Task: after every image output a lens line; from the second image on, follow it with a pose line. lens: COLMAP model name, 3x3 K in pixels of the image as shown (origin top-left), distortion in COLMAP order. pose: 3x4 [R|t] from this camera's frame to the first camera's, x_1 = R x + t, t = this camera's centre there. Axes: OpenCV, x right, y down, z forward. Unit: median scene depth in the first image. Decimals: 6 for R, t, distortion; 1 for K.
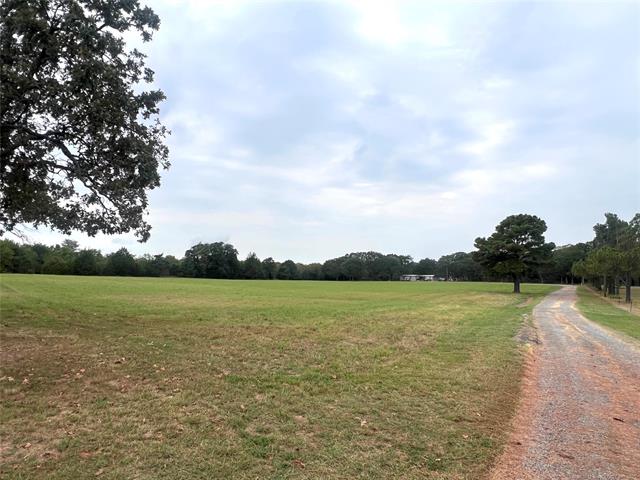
lens RADIAL K [[405.2, 0, 320.7], [0, 405.2, 236.0], [0, 0, 1]] dist [-0.005766, -0.000758]
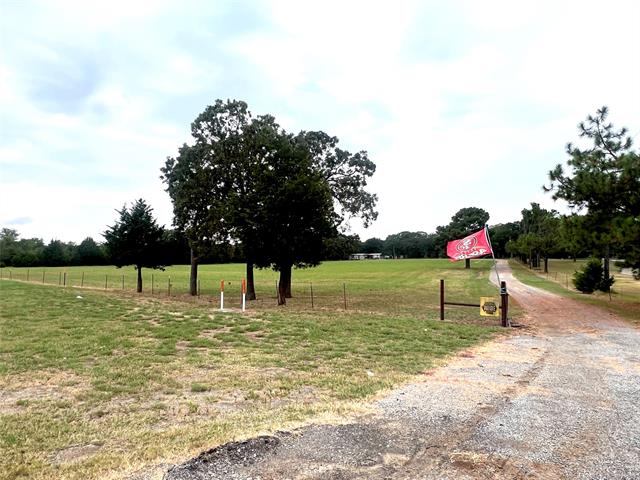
lens RADIAL K [[431.7, 0, 315.8], [0, 431.7, 240.8], [0, 0, 1]] dist [0.007684, 0.001356]
pose [[0.987378, -0.027460, 0.155984, -0.132073], [0.017203, 0.997623, 0.066733, -0.030603], [-0.157446, -0.063208, 0.985503, -0.178266]]
